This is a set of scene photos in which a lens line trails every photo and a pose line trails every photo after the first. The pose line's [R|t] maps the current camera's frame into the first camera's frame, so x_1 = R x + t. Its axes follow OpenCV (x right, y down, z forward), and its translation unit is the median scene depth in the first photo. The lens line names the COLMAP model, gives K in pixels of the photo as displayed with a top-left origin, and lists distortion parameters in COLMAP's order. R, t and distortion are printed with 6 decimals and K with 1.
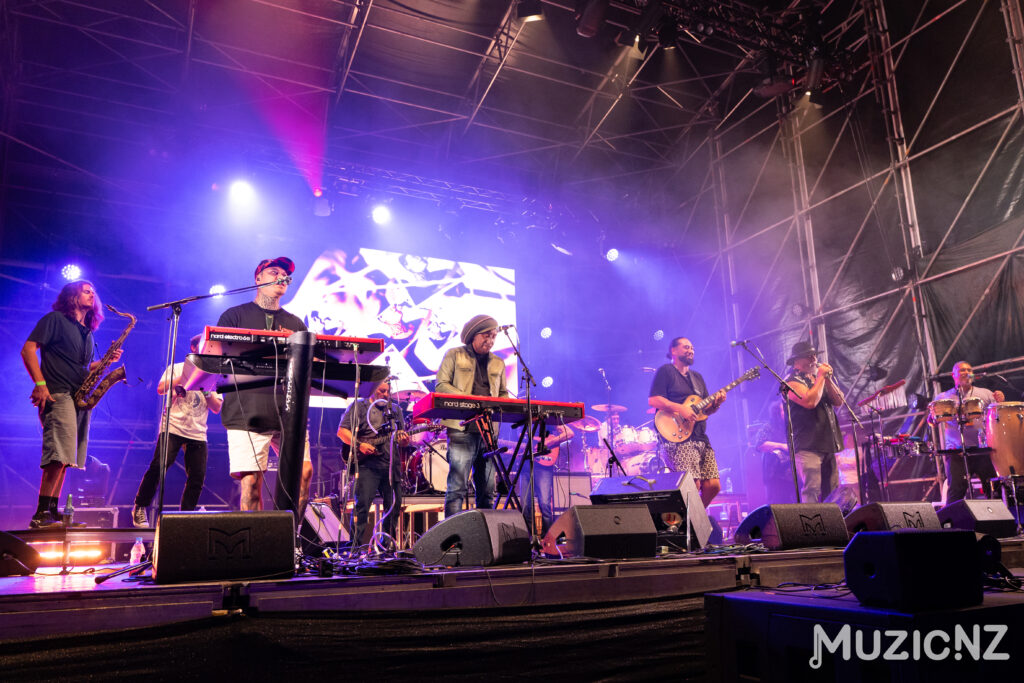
lens RADIAL K [[759.8, 0, 508.7], [0, 759.8, 369.6], [0, 0, 1]] dist [-0.011851, 0.001208]
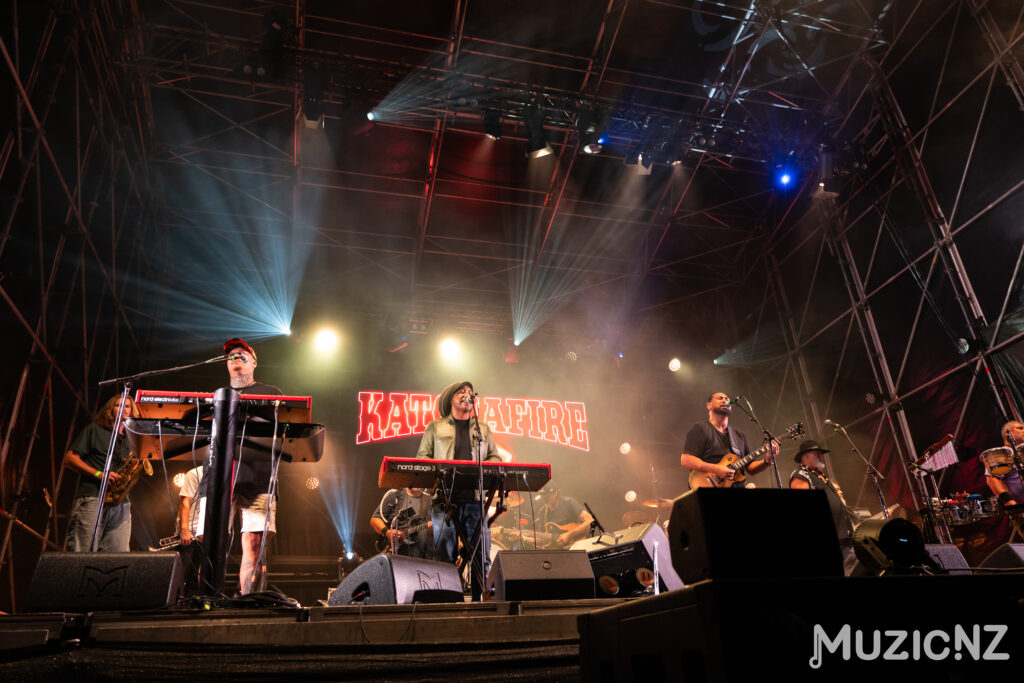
lens RADIAL K [[701.9, 0, 512.0], [0, 701.9, 341.5], [0, 0, 1]] dist [-0.006373, -0.000271]
pose [[0.979845, -0.110563, -0.166373, 0.119965], [0.066702, 0.966148, -0.249215, 0.063380], [0.188295, 0.233095, 0.954050, 0.045967]]
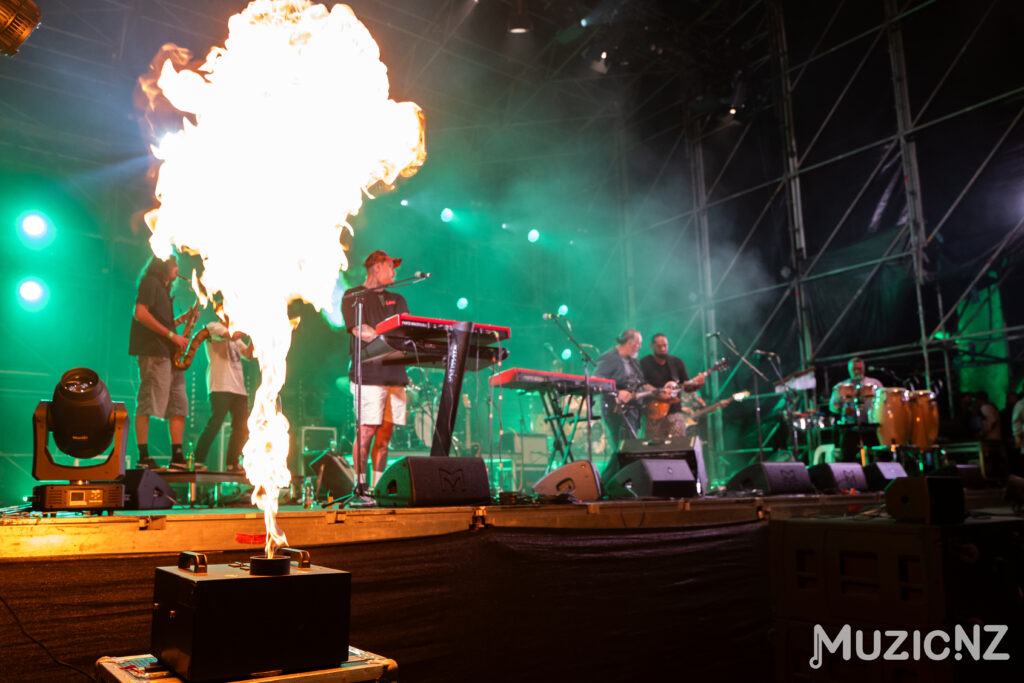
lens RADIAL K [[766.3, 0, 449.8], [0, 766.3, 373.9], [0, 0, 1]] dist [-0.004481, 0.001121]
pose [[0.988917, 0.036351, 0.143947, -0.194247], [-0.044481, 0.997568, 0.053666, -0.011925], [-0.141646, -0.059474, 0.988129, -0.118906]]
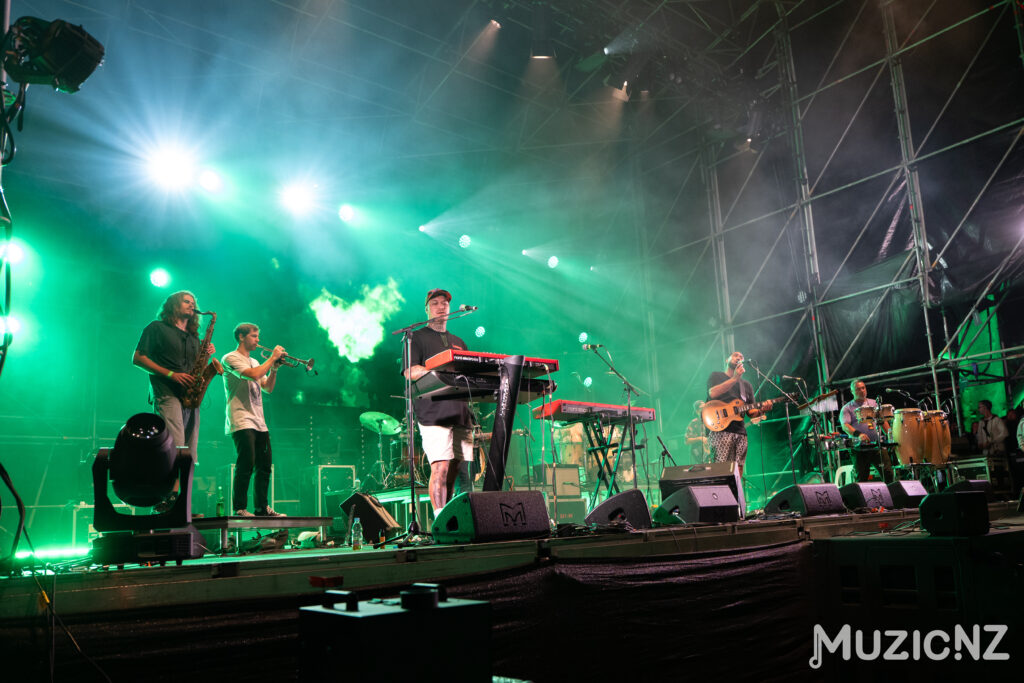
lens RADIAL K [[801.6, 0, 550.8], [0, 801.6, 393.3], [0, 0, 1]] dist [-0.011562, -0.005749]
pose [[0.965608, 0.014309, 0.259610, -0.228815], [-0.024921, 0.998981, 0.037630, -0.015175], [-0.258807, -0.042805, 0.964980, -0.136531]]
